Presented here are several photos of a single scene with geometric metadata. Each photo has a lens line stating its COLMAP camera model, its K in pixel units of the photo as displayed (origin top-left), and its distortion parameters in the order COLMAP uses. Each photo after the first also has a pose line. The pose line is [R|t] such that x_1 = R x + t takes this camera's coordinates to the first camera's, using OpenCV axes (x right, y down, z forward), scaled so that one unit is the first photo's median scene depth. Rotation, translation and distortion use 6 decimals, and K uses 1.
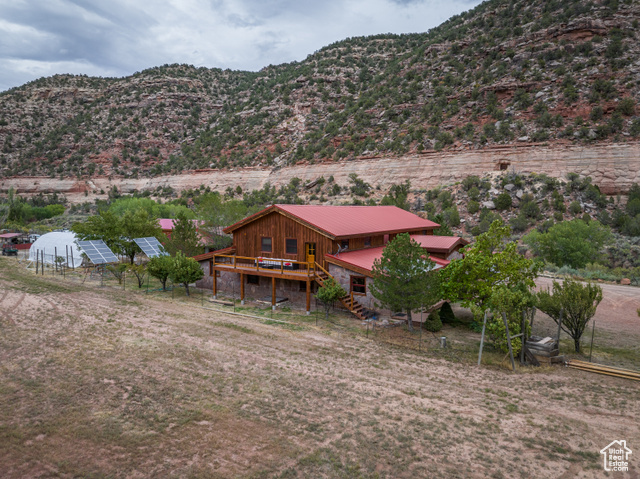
lens RADIAL K [[451.7, 0, 318.7], [0, 451.7, 241.2], [0, 0, 1]] dist [-0.053023, 0.020311]
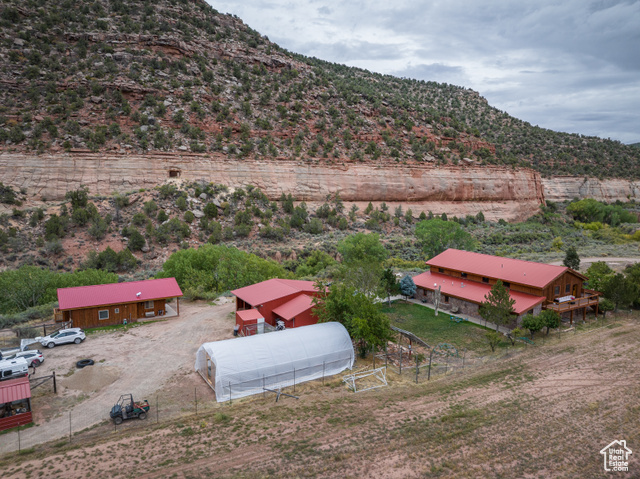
lens RADIAL K [[451.7, 0, 320.4], [0, 451.7, 240.3], [0, 0, 1]] dist [-0.053023, 0.020311]
pose [[0.422863, -0.109651, 0.899535, -0.210143], [0.065423, 0.993756, 0.090381, -0.041478], [-0.903829, 0.020632, 0.427397, 0.114576]]
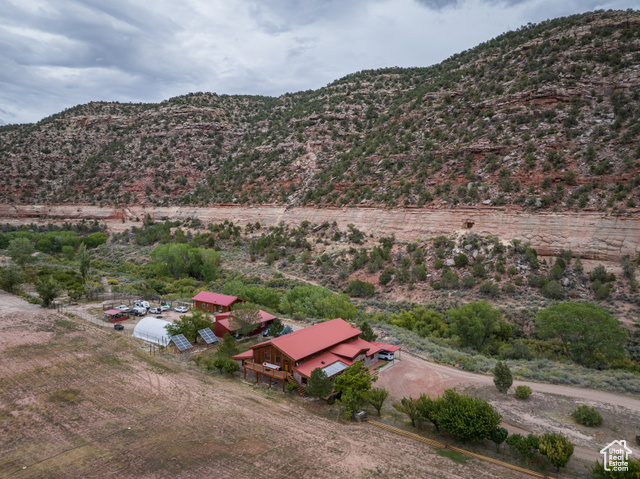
lens RADIAL K [[451.7, 0, 319.2], [0, 451.7, 240.9], [0, 0, 1]] dist [-0.053023, 0.020311]
pose [[0.999160, 0.002147, -0.040915, 0.024185], [-0.002261, 0.999994, -0.002750, -0.059611], [0.040909, 0.002841, 0.999159, -0.129085]]
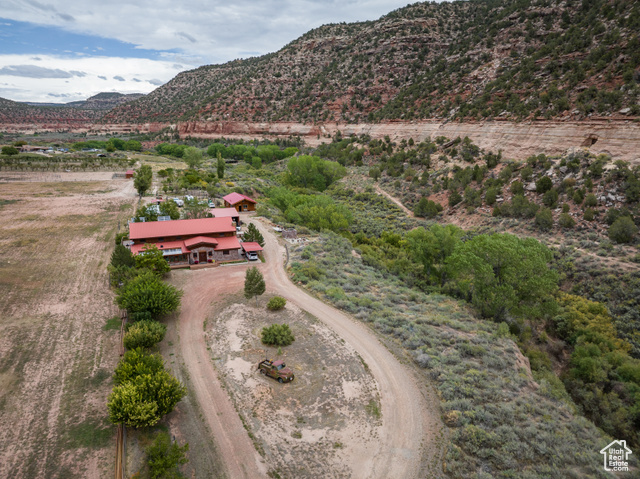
lens RADIAL K [[451.7, 0, 323.3], [0, 451.7, 241.8], [0, 0, 1]] dist [-0.053023, 0.020311]
pose [[0.824054, 0.135393, -0.550094, 0.243484], [-0.040623, 0.982644, 0.181001, -0.052841], [0.565053, -0.126808, 0.815251, -0.057089]]
